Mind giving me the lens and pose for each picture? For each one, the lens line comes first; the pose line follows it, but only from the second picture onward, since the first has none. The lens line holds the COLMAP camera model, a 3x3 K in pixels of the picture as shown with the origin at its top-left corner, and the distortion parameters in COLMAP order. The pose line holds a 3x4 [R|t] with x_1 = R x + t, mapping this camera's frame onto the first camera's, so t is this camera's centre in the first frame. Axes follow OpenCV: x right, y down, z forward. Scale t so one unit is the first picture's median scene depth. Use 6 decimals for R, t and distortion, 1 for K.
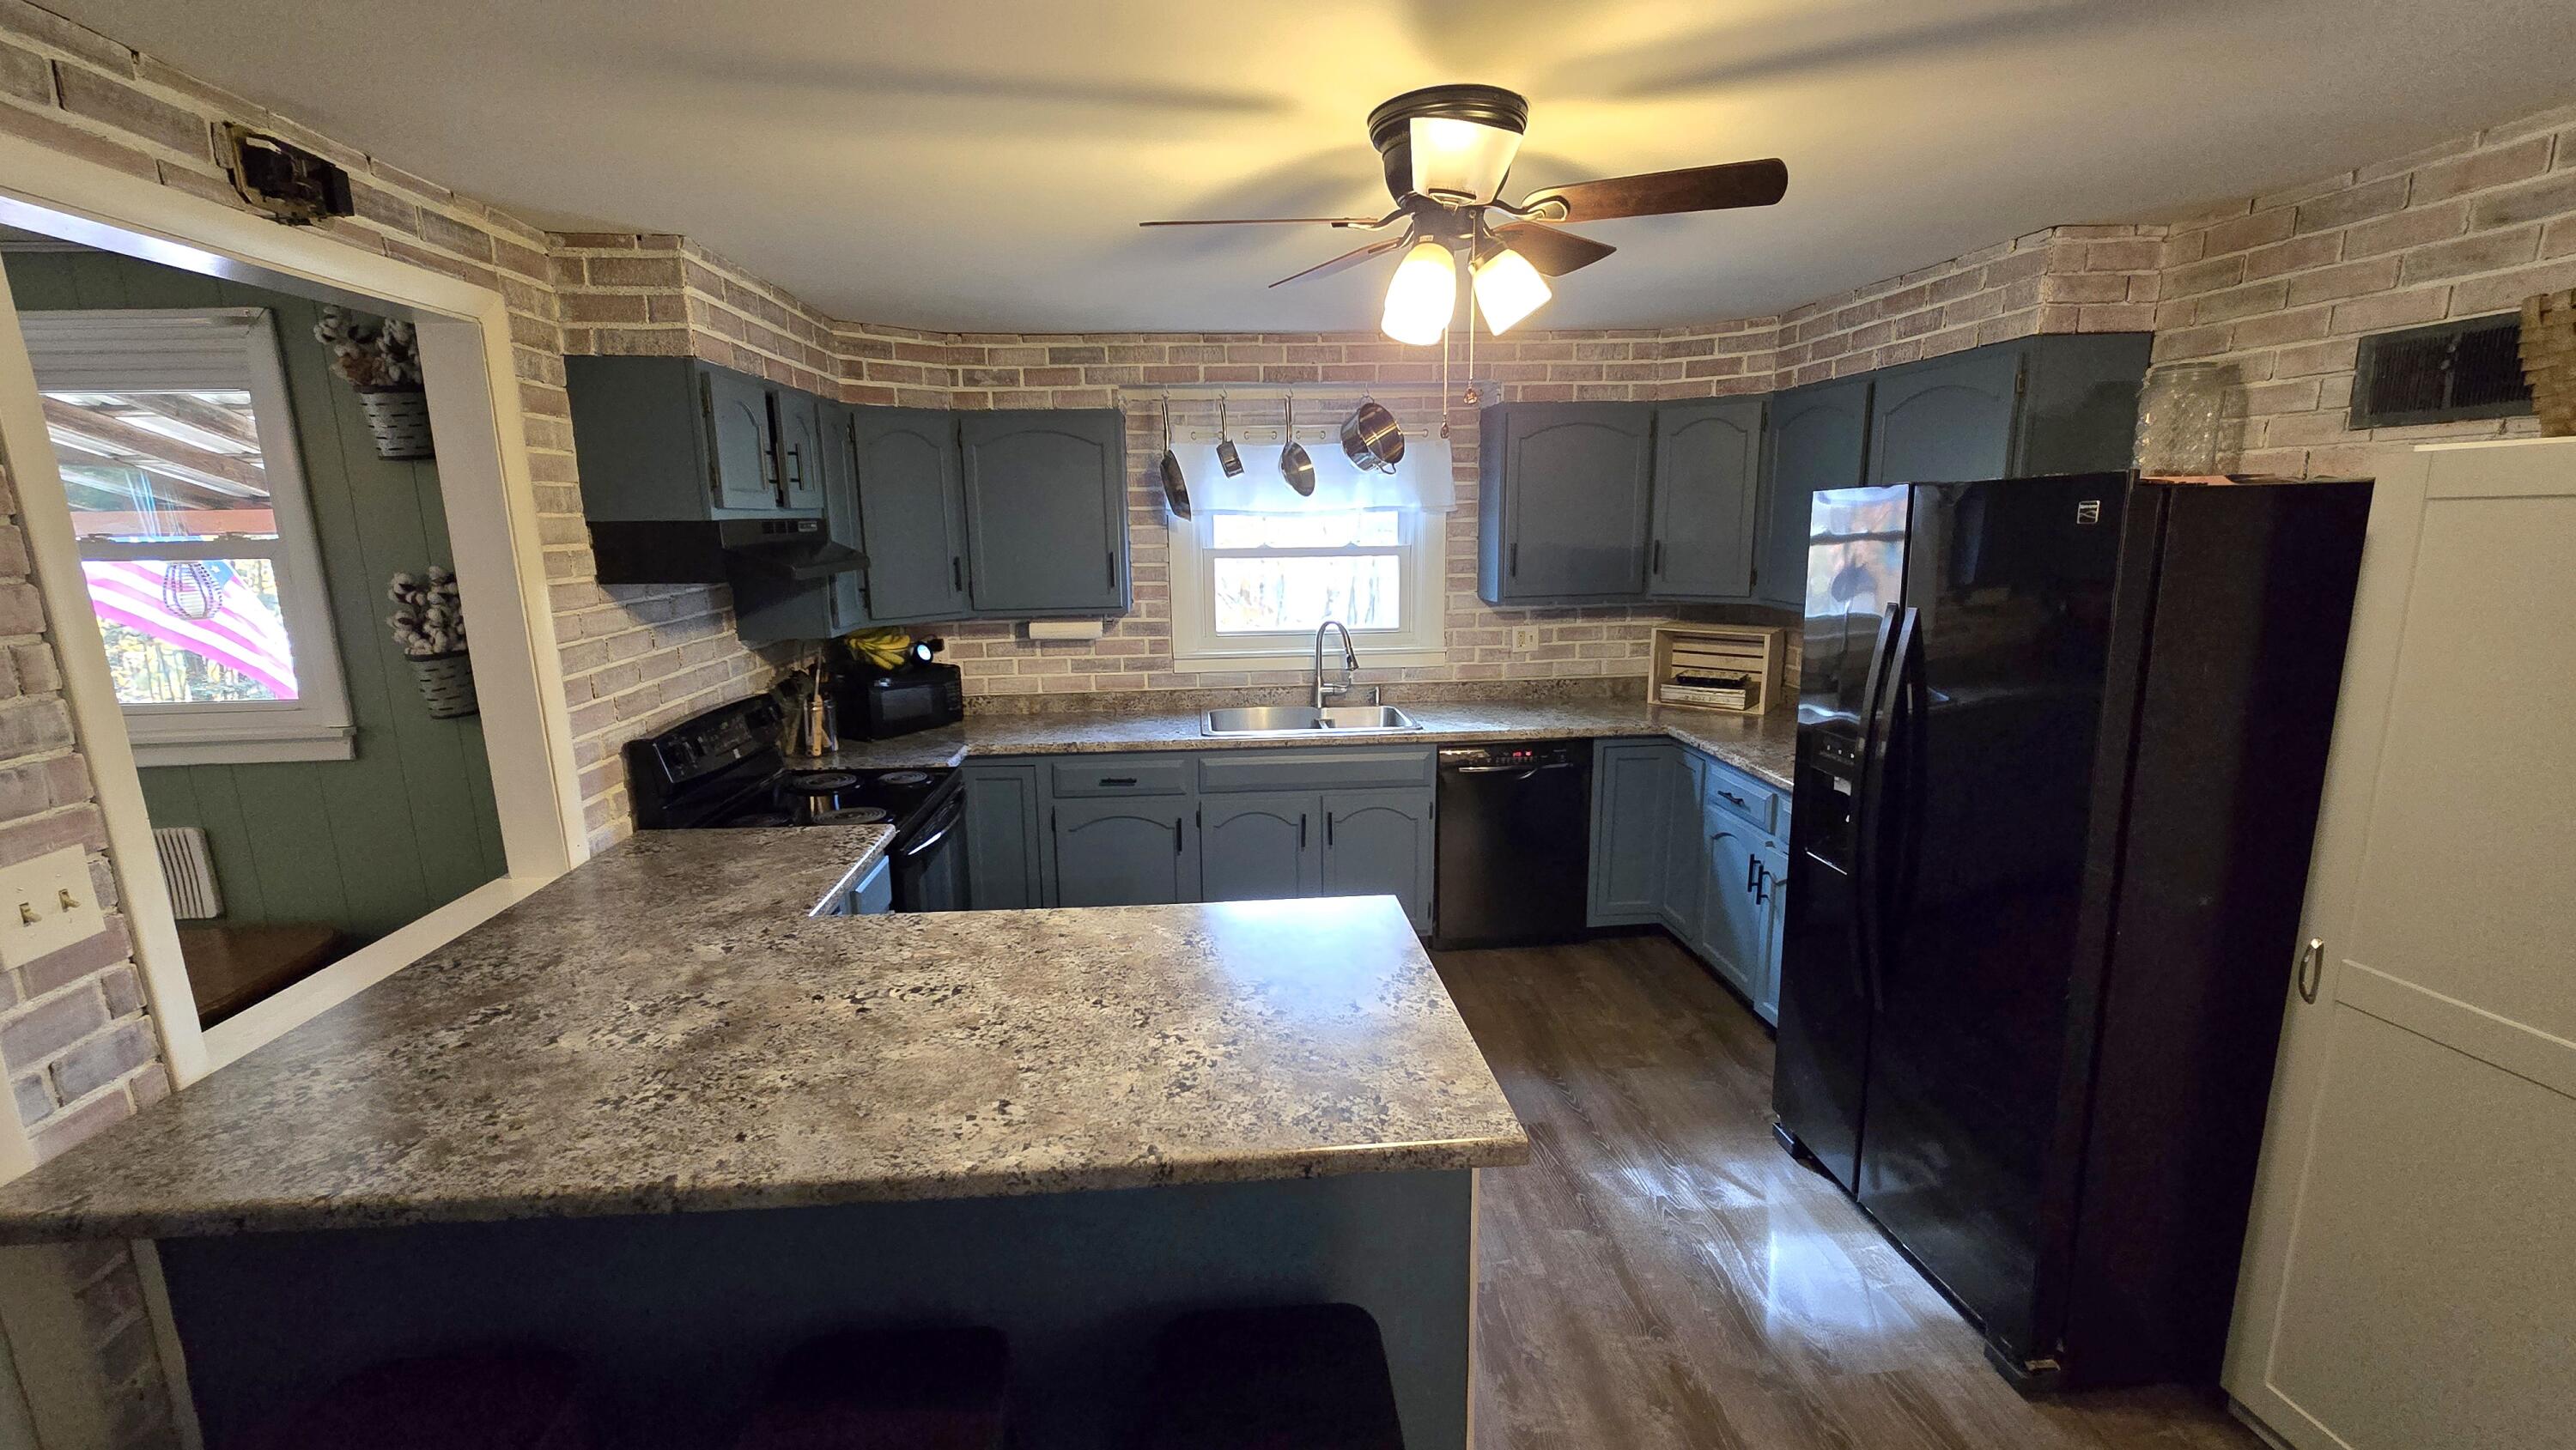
lens RADIAL K [[1043.0, 0, 1274.5], [0, 1043.0, 728.8], [0, 0, 1]] dist [-0.007621, 0.000655]
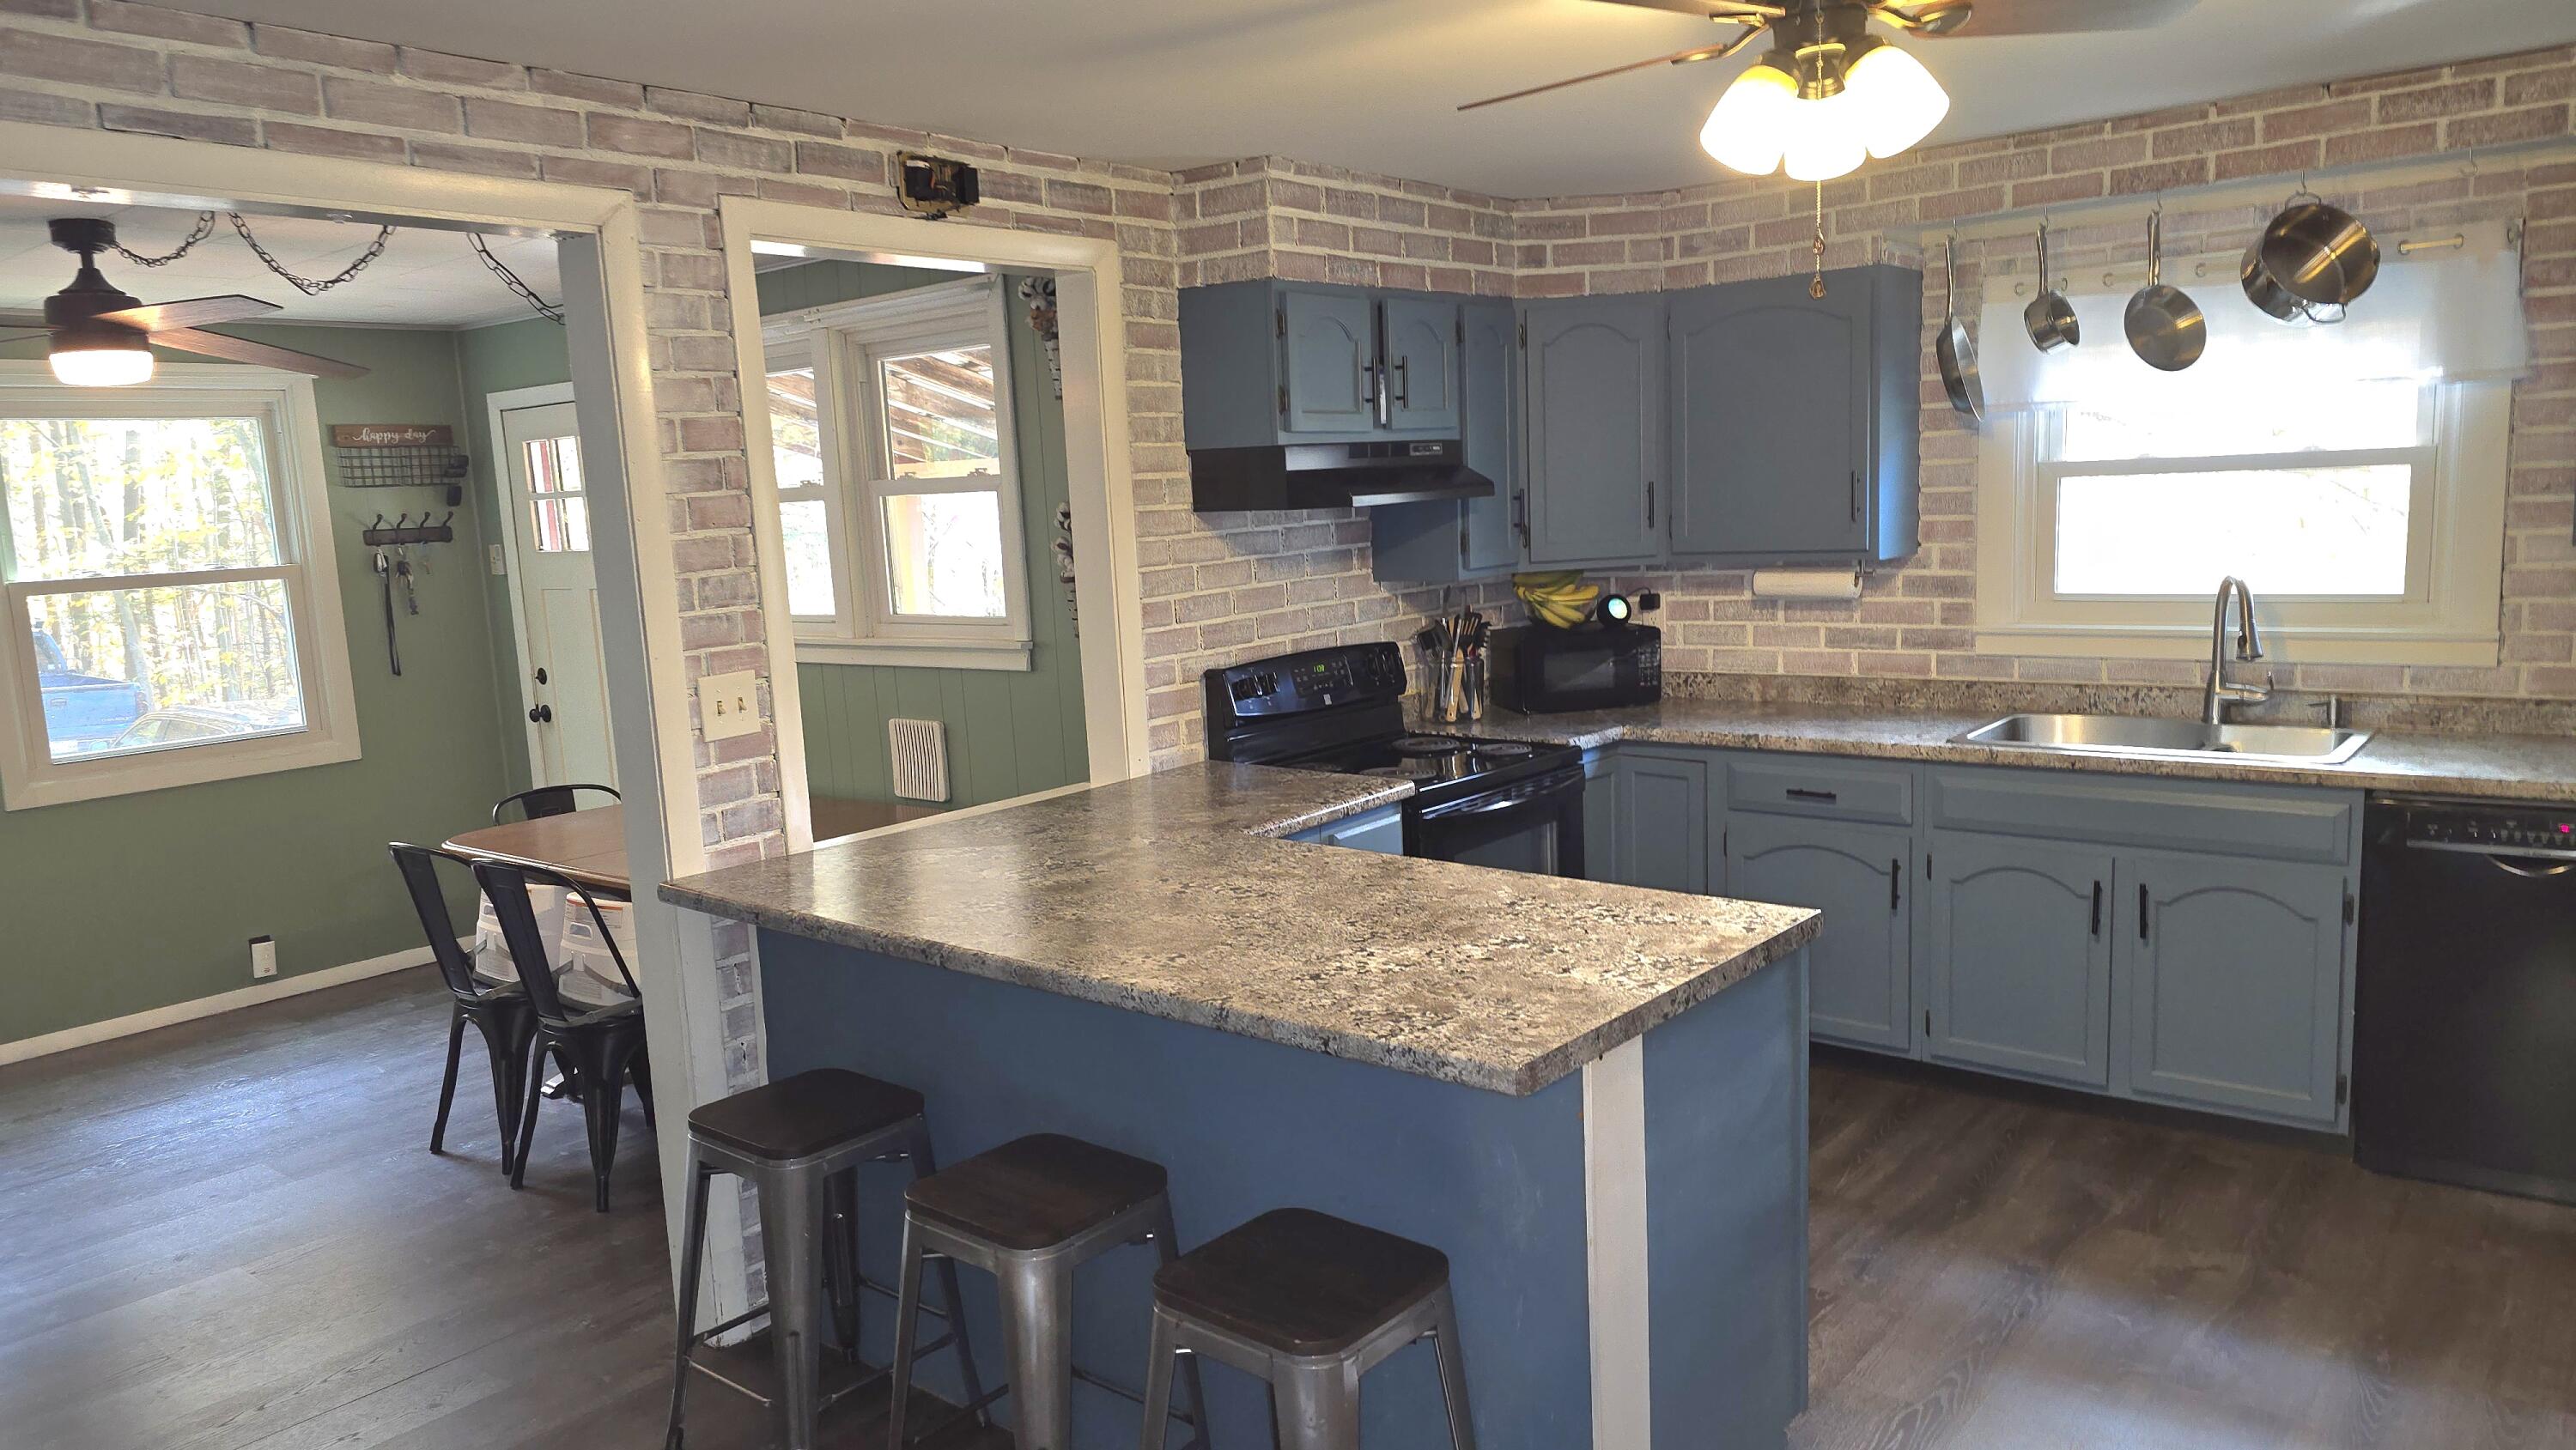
lens RADIAL K [[1714.6, 0, 1263.8], [0, 1714.6, 747.2], [0, 0, 1]] dist [0.058501, -0.056451]
pose [[0.716643, 0.085985, -0.692119, 0.519248], [-0.103688, 0.994478, 0.016185, 0.050149], [0.689689, 0.060166, 0.721602, -0.131188]]
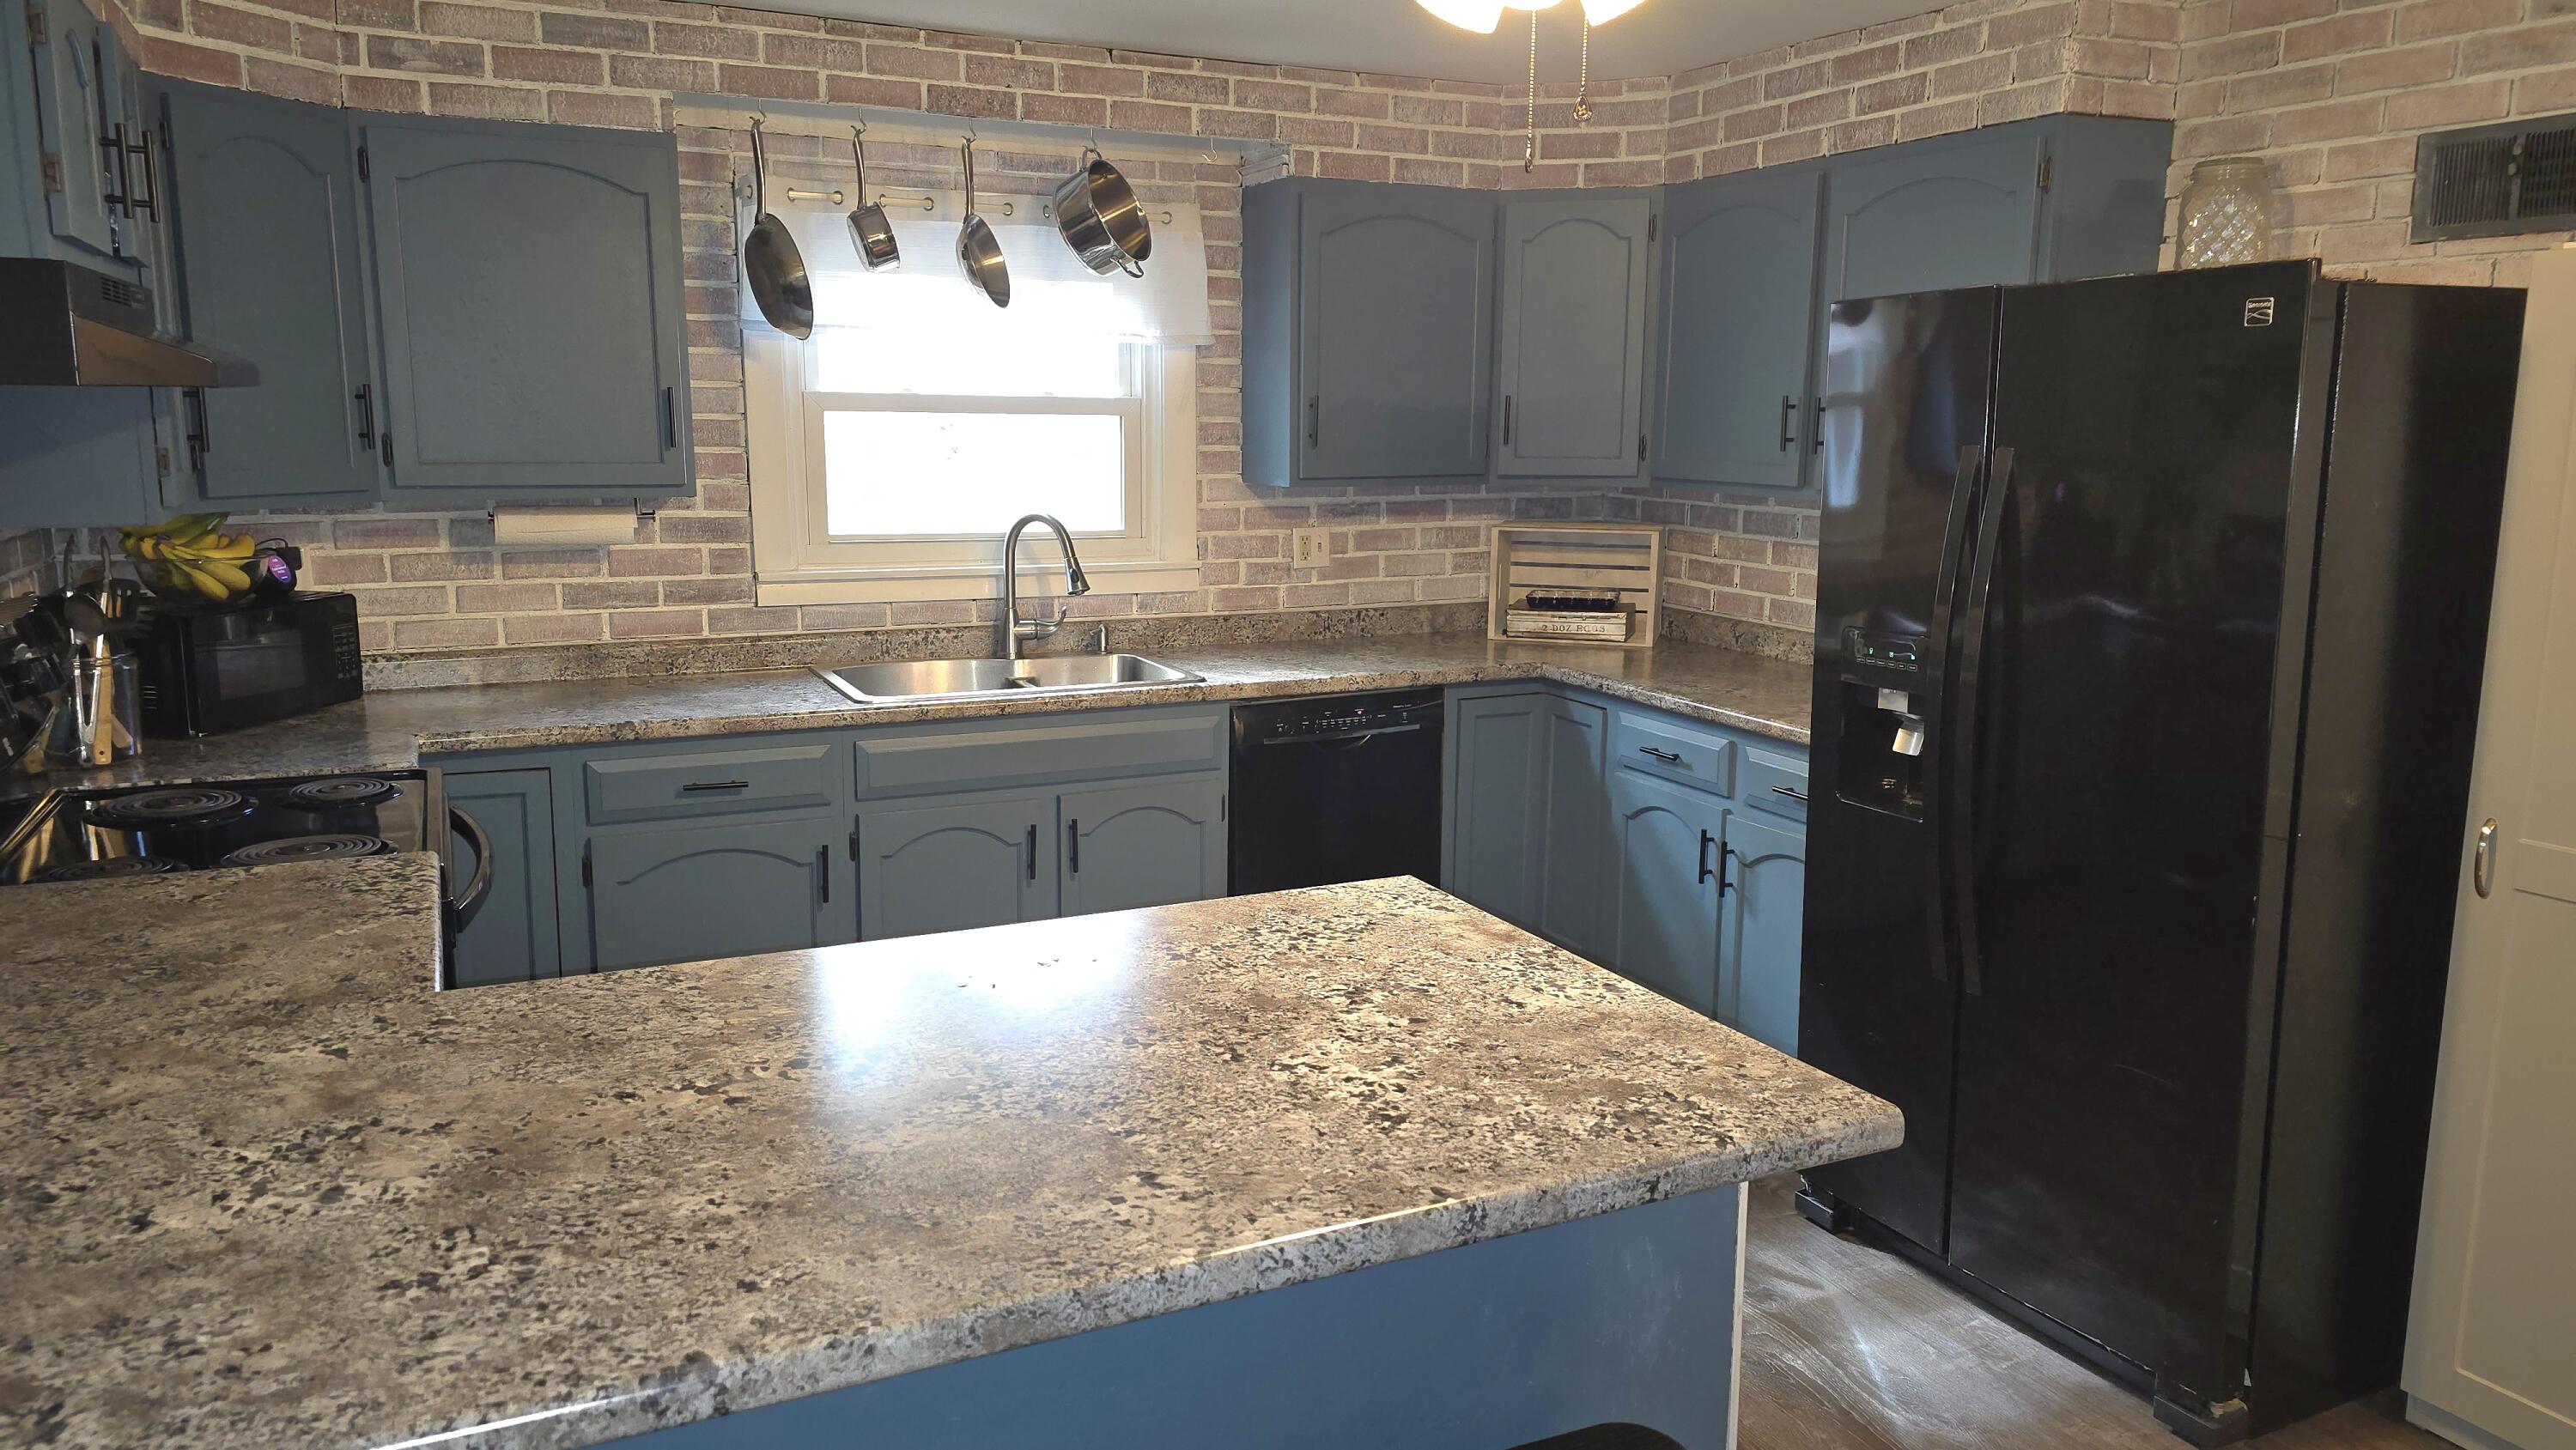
lens RADIAL K [[1714.6, 0, 1278.7], [0, 1714.6, 720.1], [0, 0, 1]] dist [0.058501, -0.056451]
pose [[0.931458, -0.041734, 0.361448, -0.268585], [0.050004, 0.998657, -0.013553, 0.055536], [-0.360397, 0.030698, 0.932294, 0.013777]]
